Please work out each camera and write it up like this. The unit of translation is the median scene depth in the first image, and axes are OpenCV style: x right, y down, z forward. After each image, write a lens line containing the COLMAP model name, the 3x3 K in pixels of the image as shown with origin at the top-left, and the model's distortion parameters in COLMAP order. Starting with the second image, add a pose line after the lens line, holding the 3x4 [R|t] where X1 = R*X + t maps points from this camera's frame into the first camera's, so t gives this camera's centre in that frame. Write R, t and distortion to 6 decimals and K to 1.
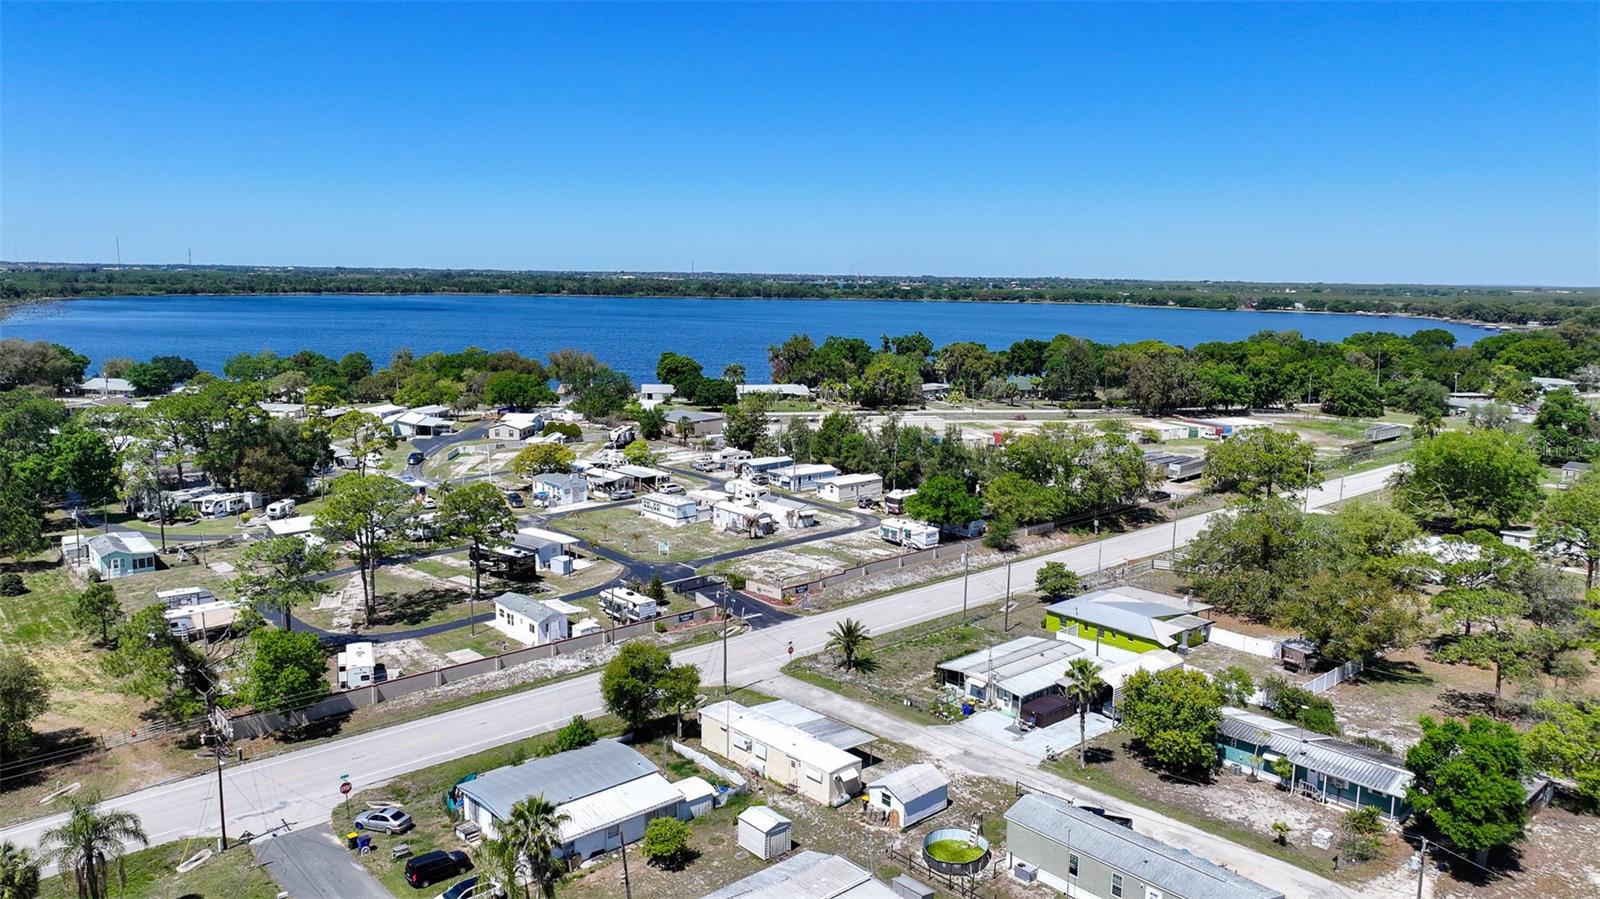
lens RADIAL K [[1117.9, 0, 800.0], [0, 1117.9, 449.5], [0, 0, 1]] dist [0.007845, 0.003625]
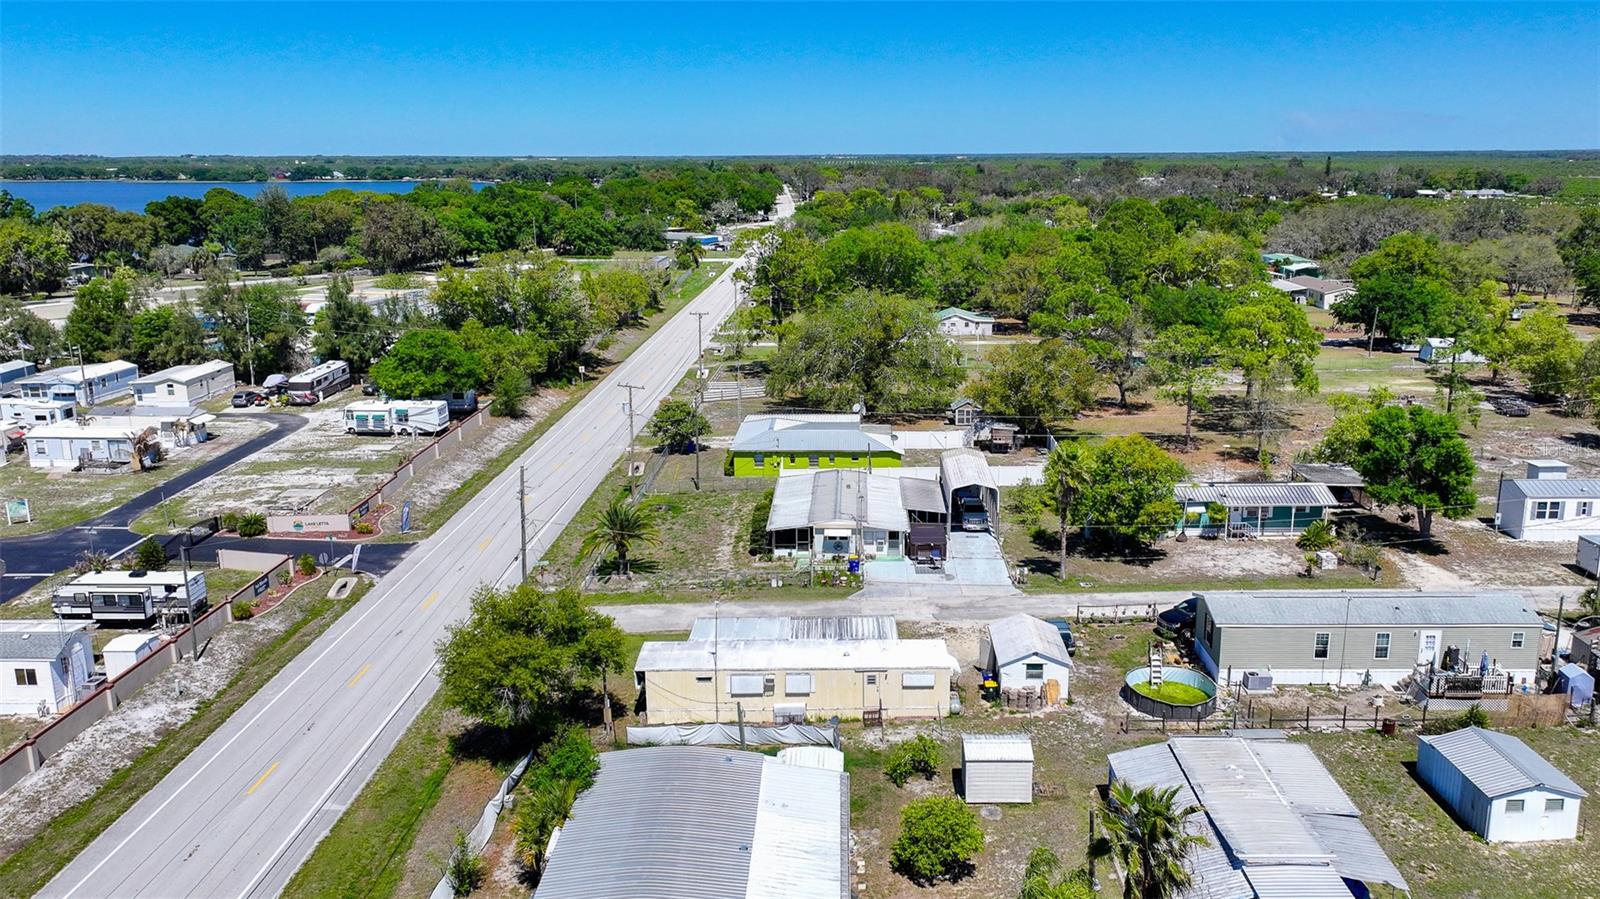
lens RADIAL K [[1221.3, 0, 827.8], [0, 1221.3, 482.7], [0, 0, 1]] dist [0.012049, 0.003390]
pose [[0.682016, -0.209133, 0.700798, -0.387718], [0.130308, 0.977658, 0.164938, 0.036335], [-0.719634, -0.021171, 0.694030, 0.405703]]
